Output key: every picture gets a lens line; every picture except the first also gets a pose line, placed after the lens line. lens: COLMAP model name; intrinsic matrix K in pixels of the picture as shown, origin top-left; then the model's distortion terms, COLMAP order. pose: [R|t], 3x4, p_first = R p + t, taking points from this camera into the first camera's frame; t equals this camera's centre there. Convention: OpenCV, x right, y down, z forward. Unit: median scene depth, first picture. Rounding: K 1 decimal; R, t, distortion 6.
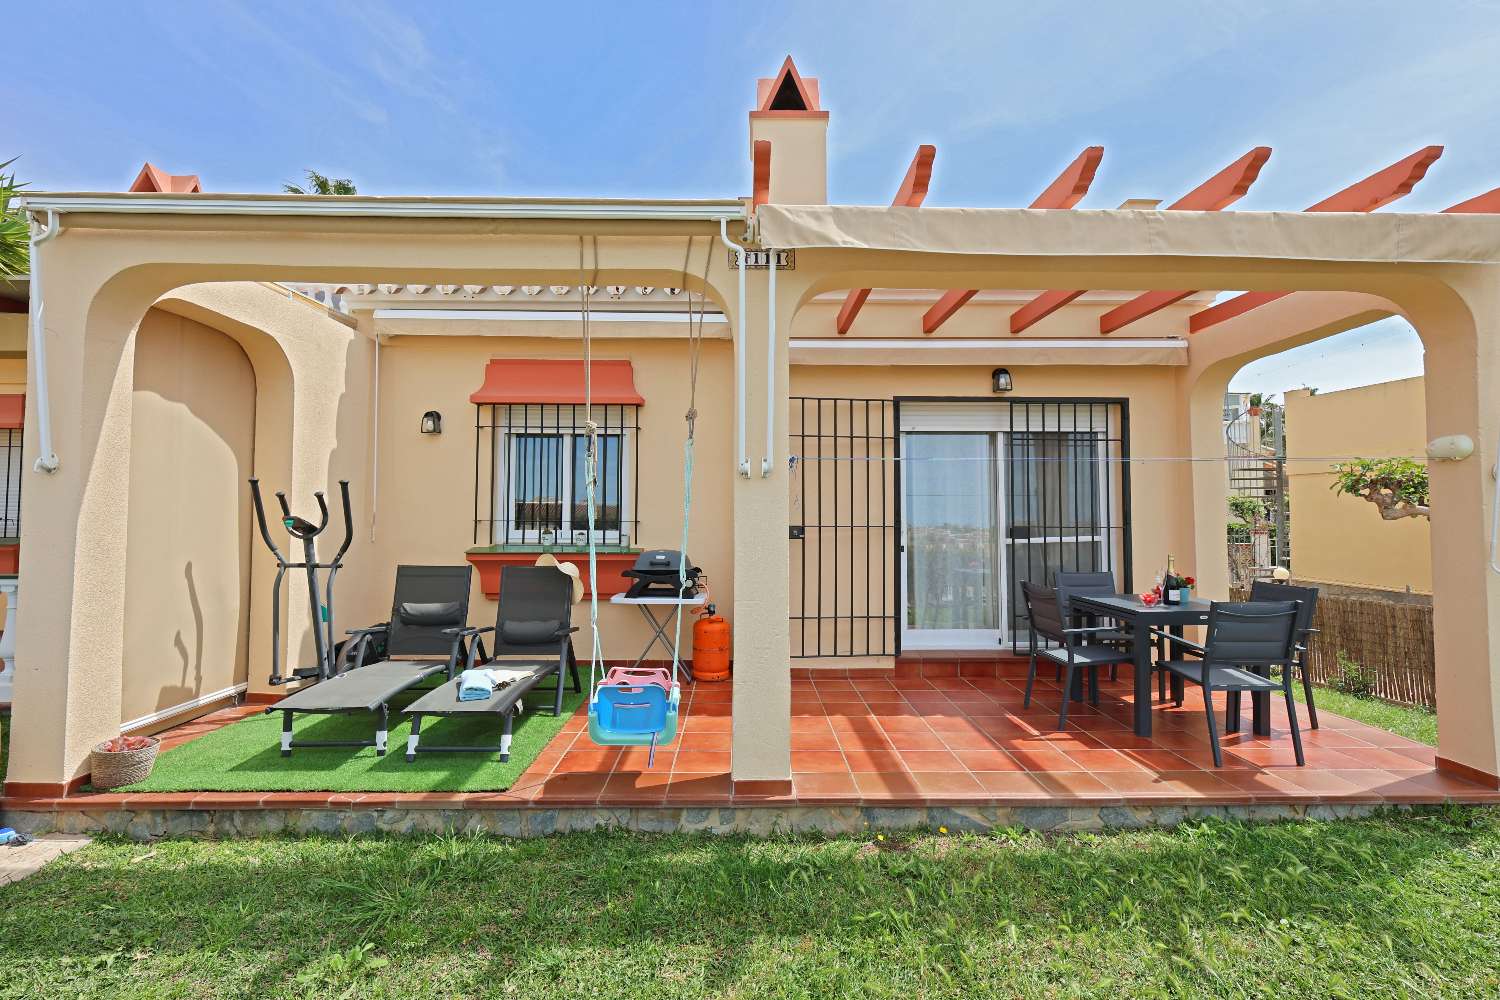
lens RADIAL K [[648.3, 0, 749.2], [0, 648.3, 498.3], [0, 0, 1]] dist [0.001772, 0.000178]
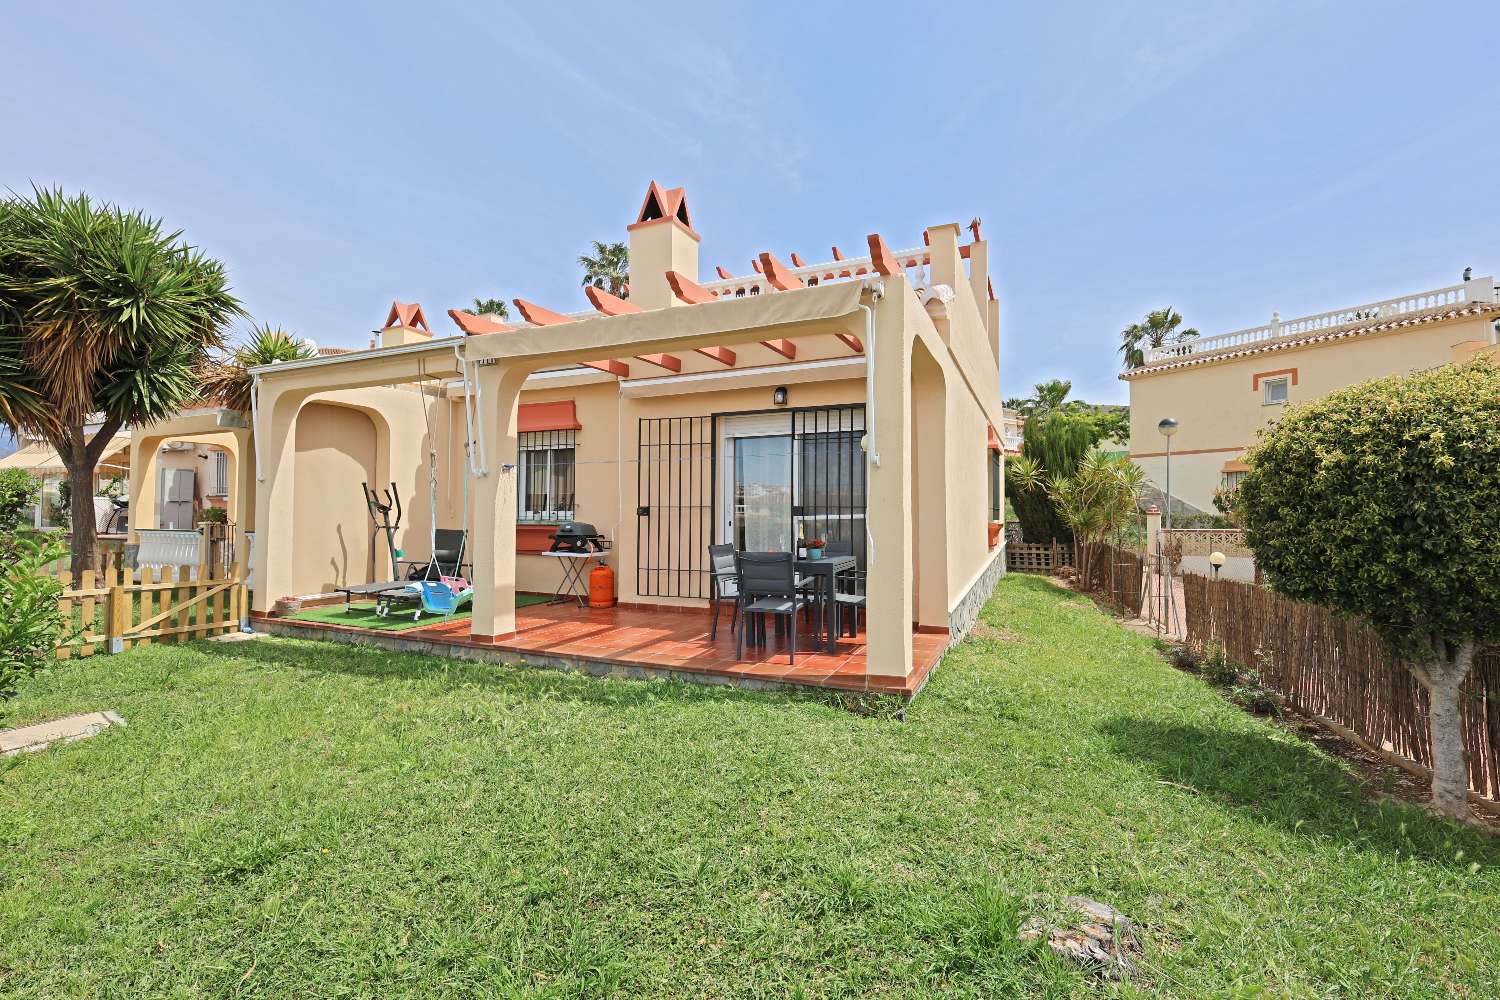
lens RADIAL K [[648.3, 0, 749.1], [0, 648.3, 499.4], [0, 0, 1]] dist [0.001772, 0.000178]
pose [[0.905263, -0.010550, -0.424720, 0.908914], [0.014221, 0.999884, 0.005472, 0.020949], [0.424613, -0.010994, 0.905308, -0.232245]]
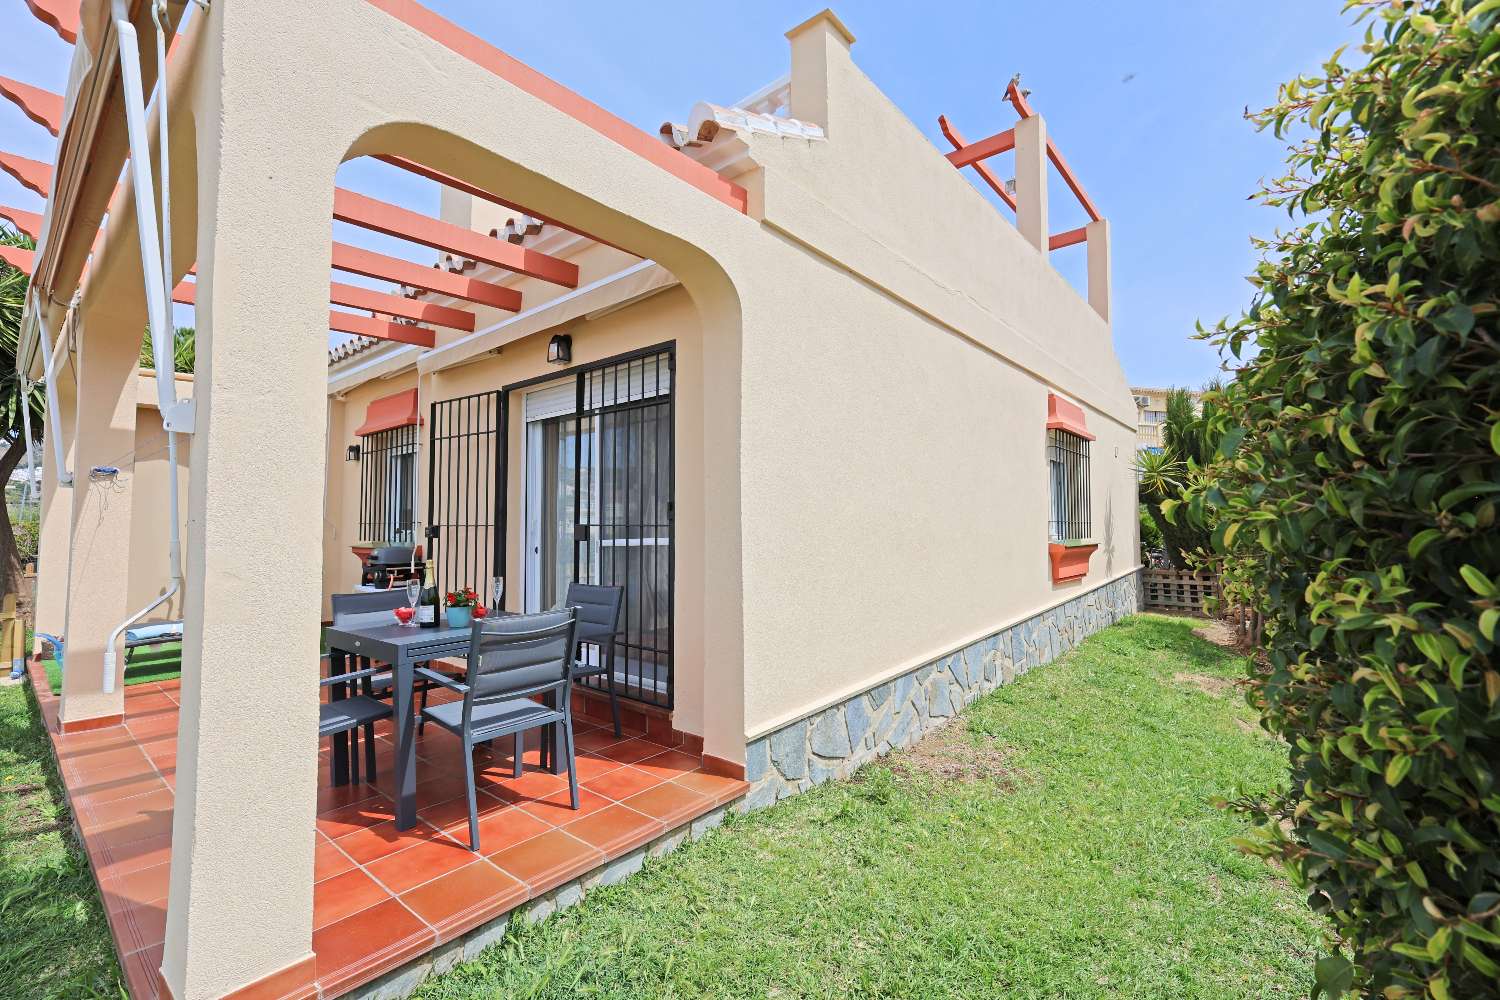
lens RADIAL K [[648.3, 0, 758.5], [0, 648.3, 499.2], [0, 0, 1]] dist [0.001772, 0.000178]
pose [[0.755528, -0.031997, -0.654334, 1.139338], [0.027794, 0.999473, -0.016783, 0.031646], [0.654526, -0.005507, 0.756019, 0.550591]]
